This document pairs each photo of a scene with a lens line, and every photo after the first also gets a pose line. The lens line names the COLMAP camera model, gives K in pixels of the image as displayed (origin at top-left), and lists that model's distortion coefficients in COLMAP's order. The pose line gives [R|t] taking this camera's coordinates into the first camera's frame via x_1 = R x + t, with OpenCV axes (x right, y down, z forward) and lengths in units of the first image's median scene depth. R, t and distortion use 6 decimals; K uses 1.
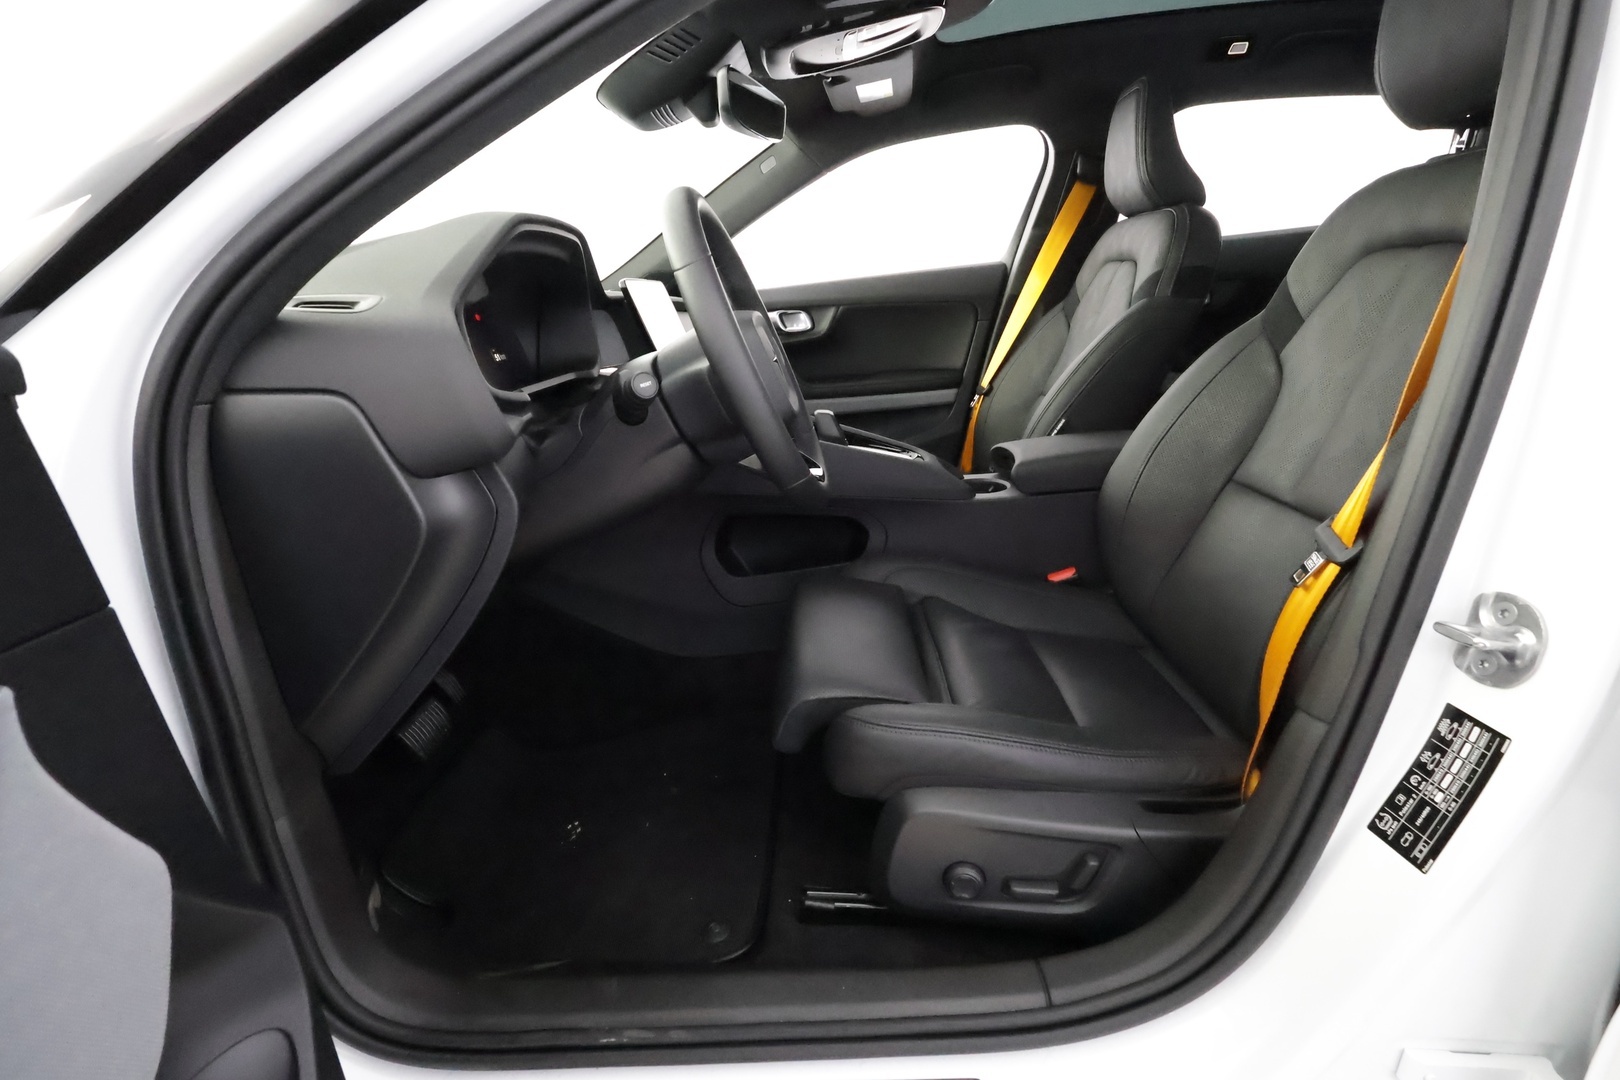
lens RADIAL K [[764.8, 0, 804.1], [0, 764.8, 537.5], [0, 0, 1]] dist [-0.008277, 0.004086]
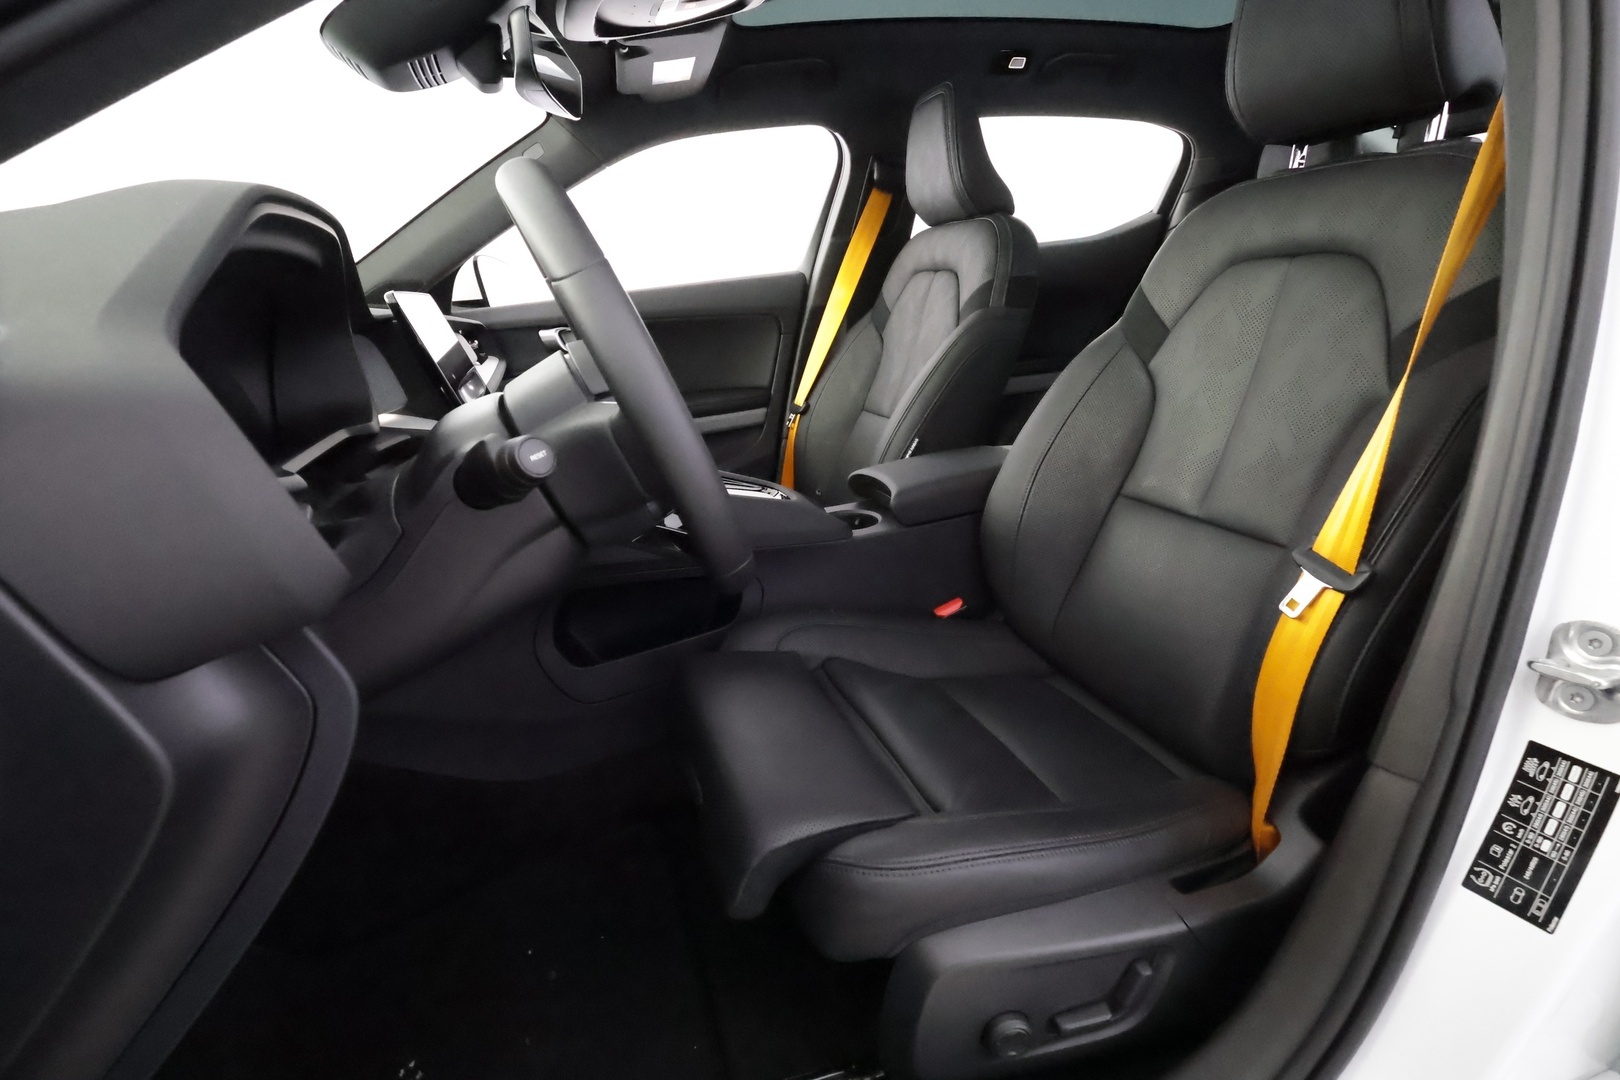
lens RADIAL K [[764.8, 0, 807.8], [0, 764.8, 538.4], [0, 0, 1]] dist [-0.008277, 0.004086]
pose [[0.936875, -0.110404, 0.331777, -0.134216], [0.114219, 0.993423, 0.008043, -0.068847], [-0.330483, 0.030360, 0.943323, 0.201111]]
